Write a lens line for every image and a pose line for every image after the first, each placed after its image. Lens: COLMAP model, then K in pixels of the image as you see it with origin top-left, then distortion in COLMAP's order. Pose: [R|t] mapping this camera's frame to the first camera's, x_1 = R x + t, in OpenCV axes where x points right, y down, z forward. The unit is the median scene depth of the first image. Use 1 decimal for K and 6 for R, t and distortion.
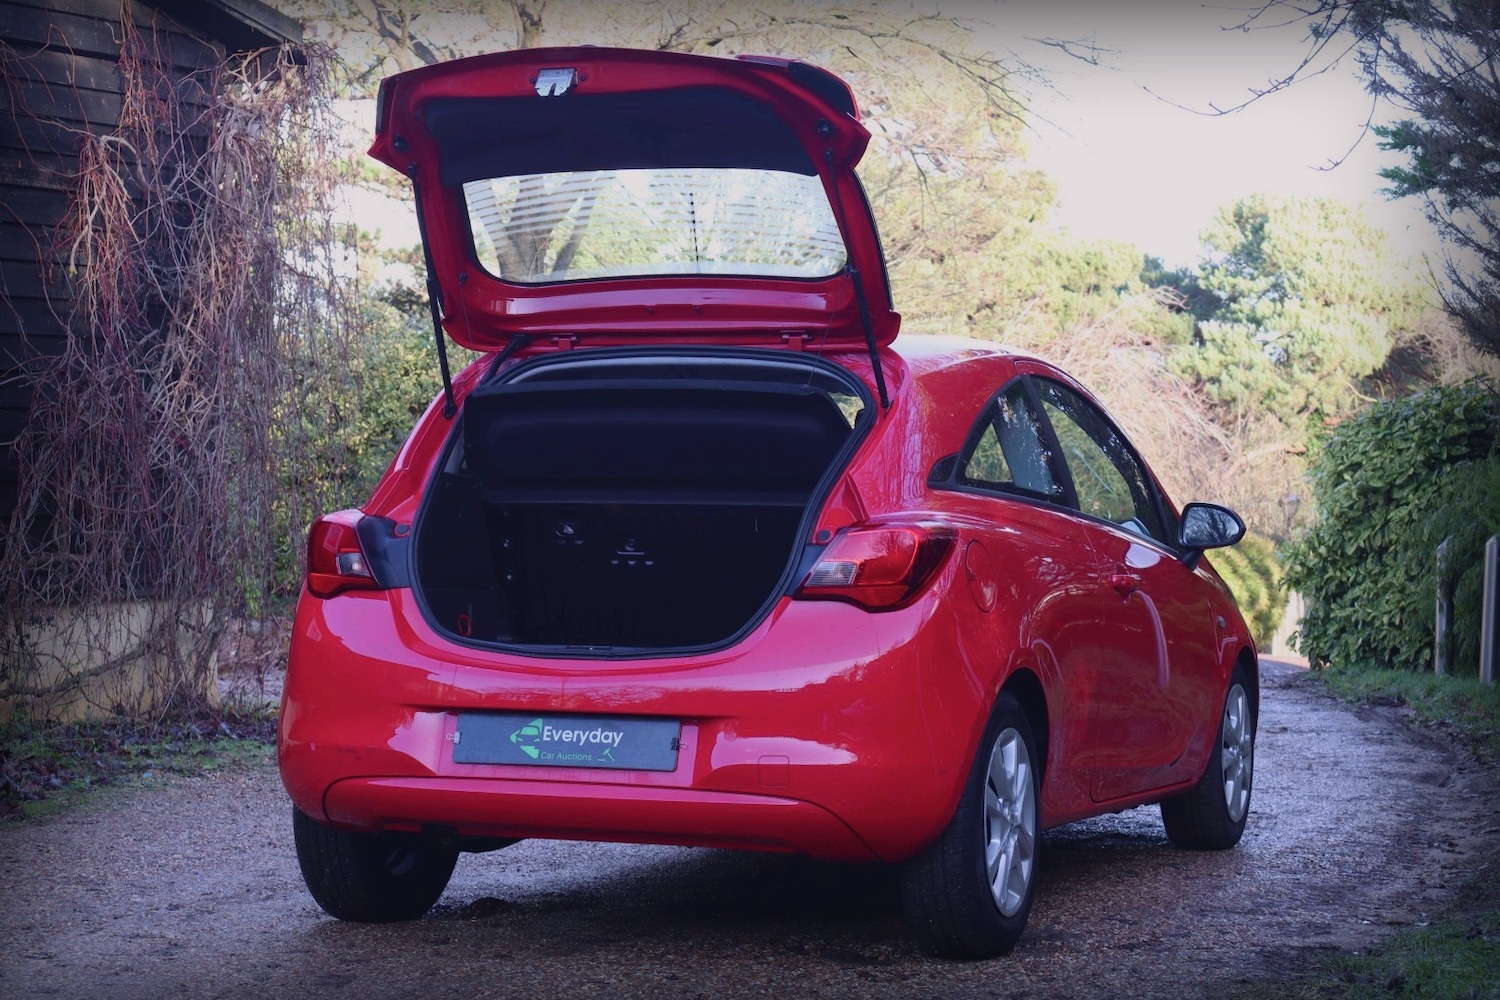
lens RADIAL K [[2997.0, 0, 752.8], [0, 2997.0, 491.1], [0, 0, 1]] dist [-0.016336, 0.000000]
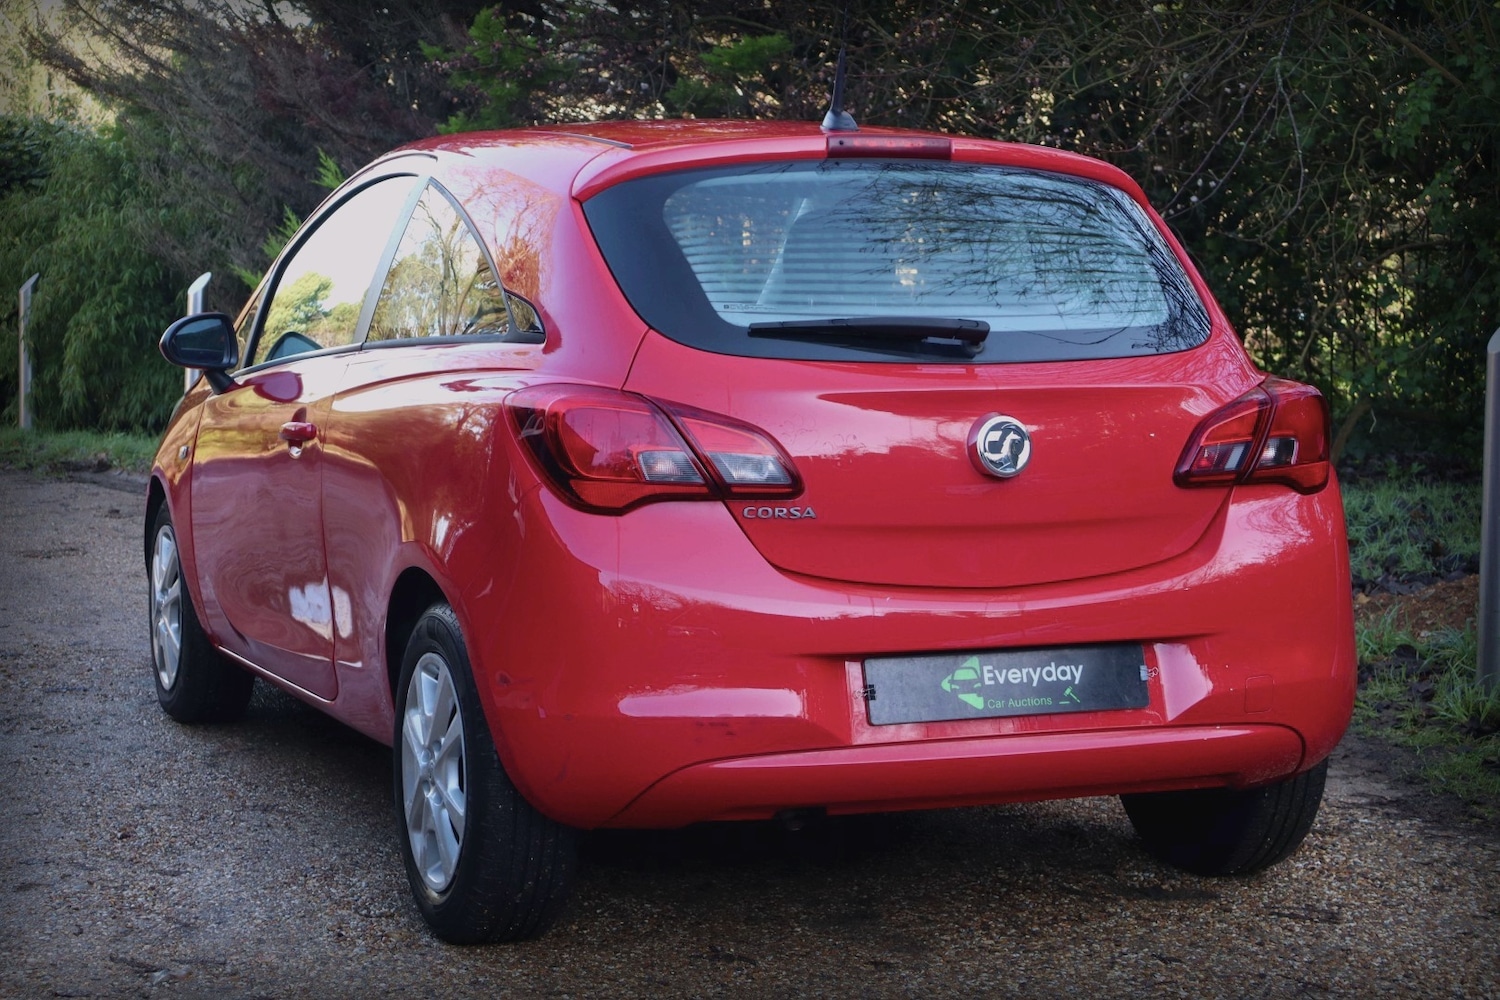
lens RADIAL K [[2997.0, 0, 748.0], [0, 2997.0, 495.7], [0, 0, 1]] dist [-0.016336, 0.000000]
pose [[0.738268, -0.065561, 0.671313, -0.319241], [-0.000337, 0.995229, 0.097566, -0.020617], [-0.674507, -0.072256, 0.734724, 0.241421]]
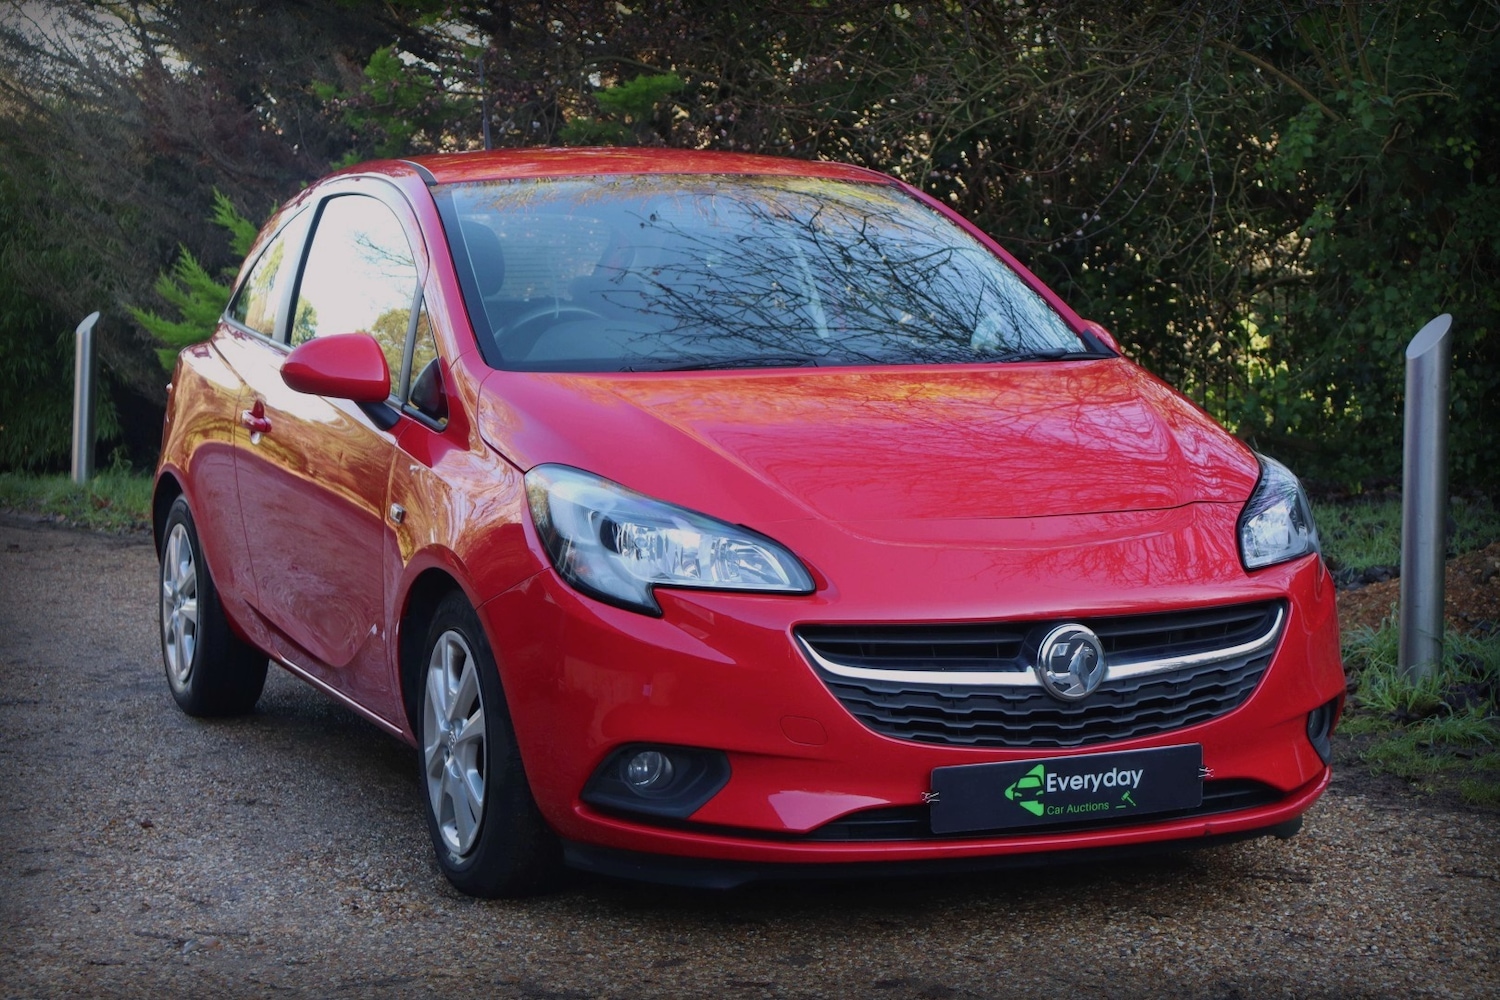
lens RADIAL K [[2997.0, 0, 748.2], [0, 2997.0, 499.3], [0, 0, 1]] dist [-0.016336, 0.000000]
pose [[0.697486, -0.057782, 0.714265, -0.349282], [0.002577, 0.996940, 0.078133, -0.010927], [-0.716593, -0.052656, 0.695501, 0.245635]]
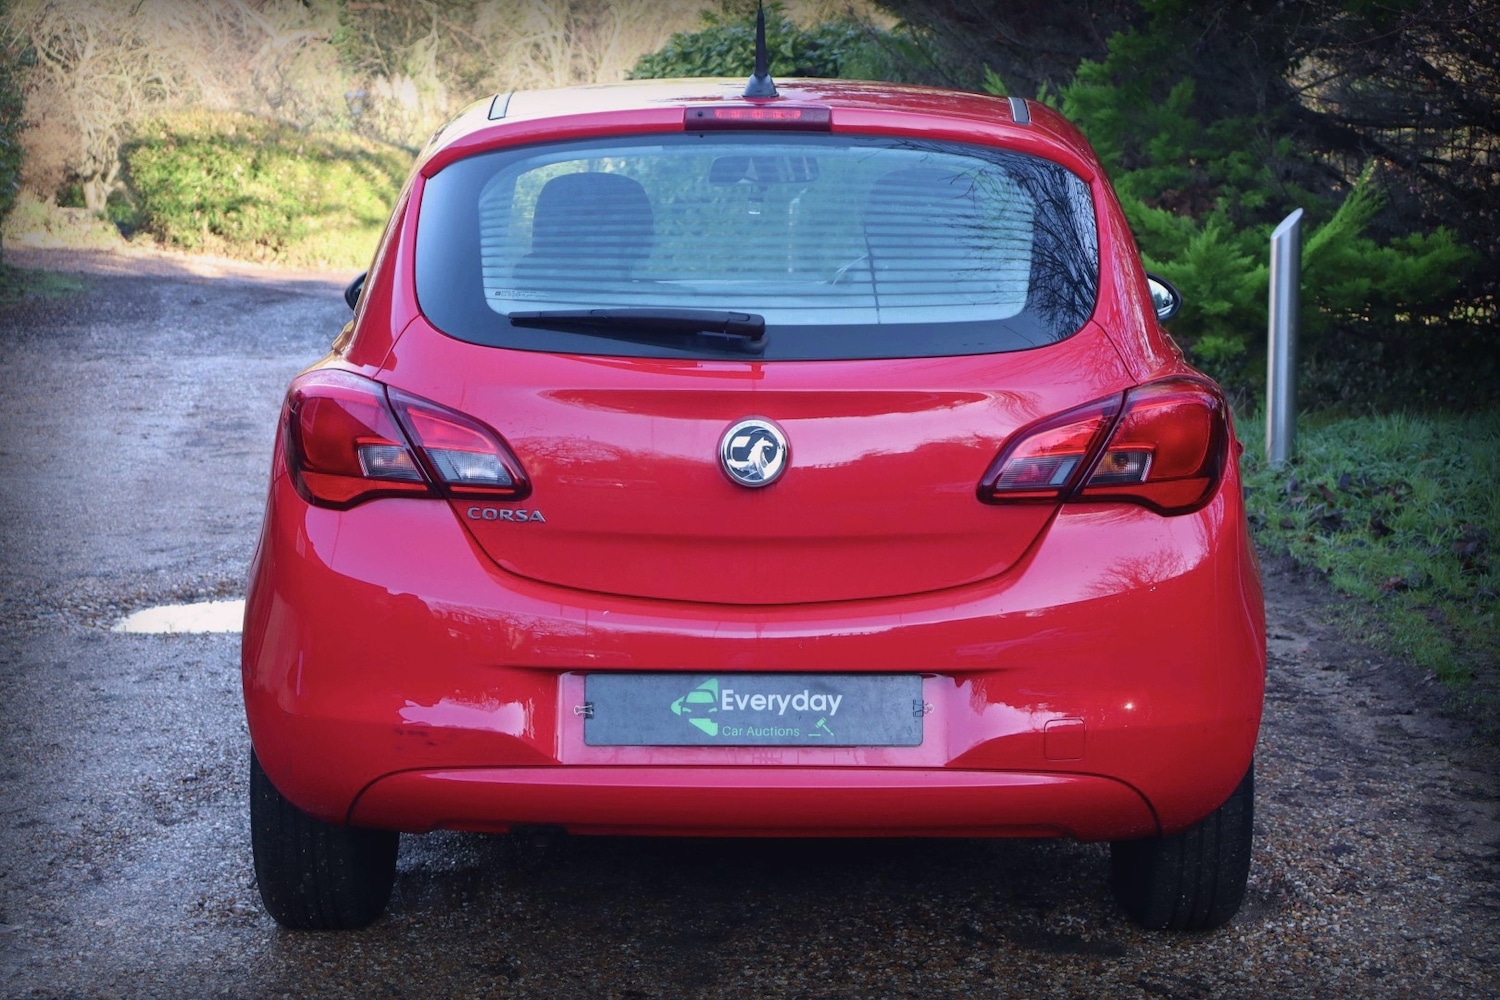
lens RADIAL K [[2997.0, 0, 741.0], [0, 2997.0, 503.0], [0, 0, 1]] dist [-0.016336, 0.000000]
pose [[0.937597, -0.050672, 0.344011, -0.156595], [0.002814, 0.990398, 0.138214, -0.032717], [-0.347711, -0.128621, 0.928738, 0.172231]]
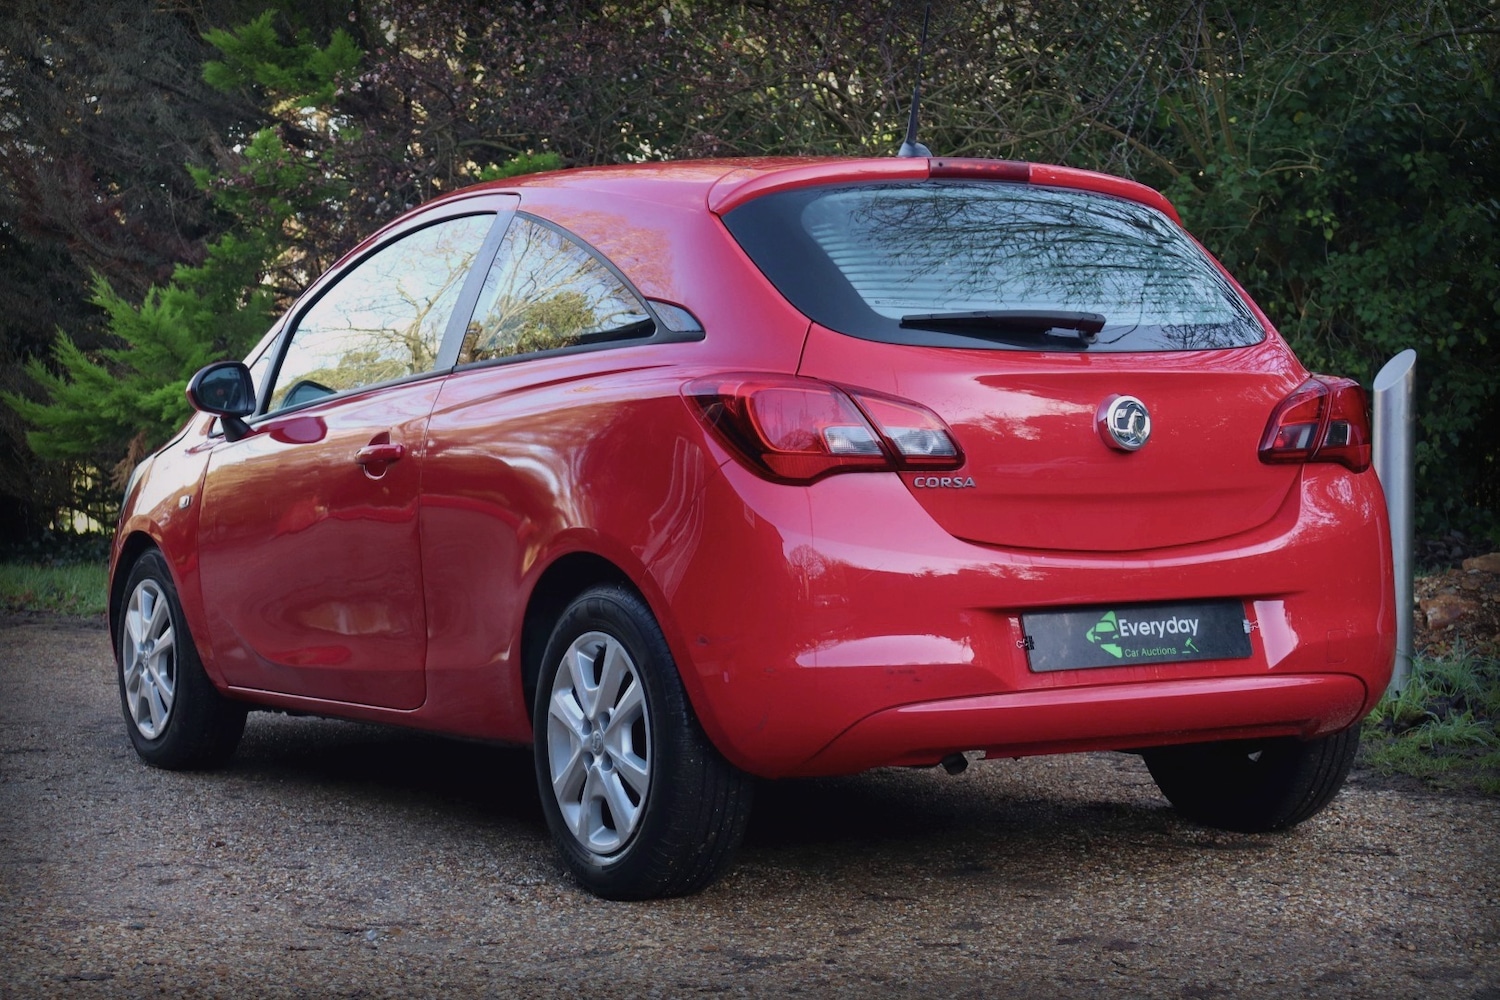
lens RADIAL K [[2997.0, 0, 752.5], [0, 2997.0, 497.4], [0, 0, 1]] dist [-0.016336, 0.000000]
pose [[0.622278, -0.038382, 0.781854, -0.408142], [0.012659, 0.999160, 0.038974, 0.004316], [-0.782694, -0.014356, 0.622242, 0.277650]]
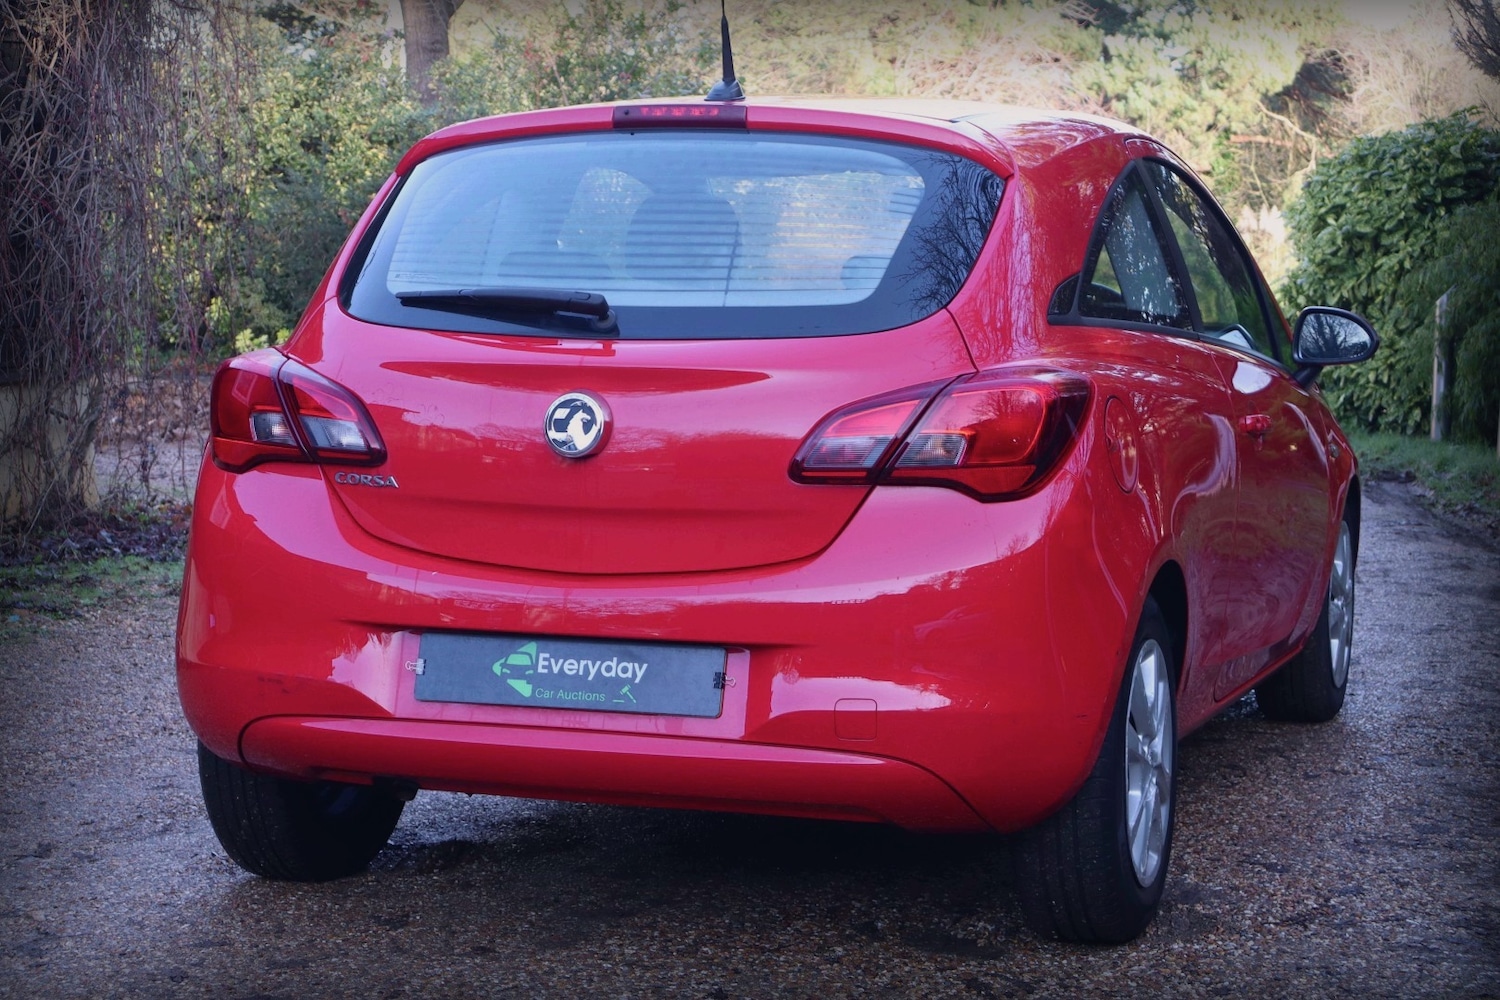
lens RADIAL K [[2997.0, 0, 753.9], [0, 2997.0, 501.2], [0, 0, 1]] dist [-0.016336, 0.000000]
pose [[0.999219, -0.006277, 0.039022, -0.022884], [0.002394, 0.995107, 0.098776, -0.016231], [-0.039451, -0.098605, 0.994344, 0.134160]]
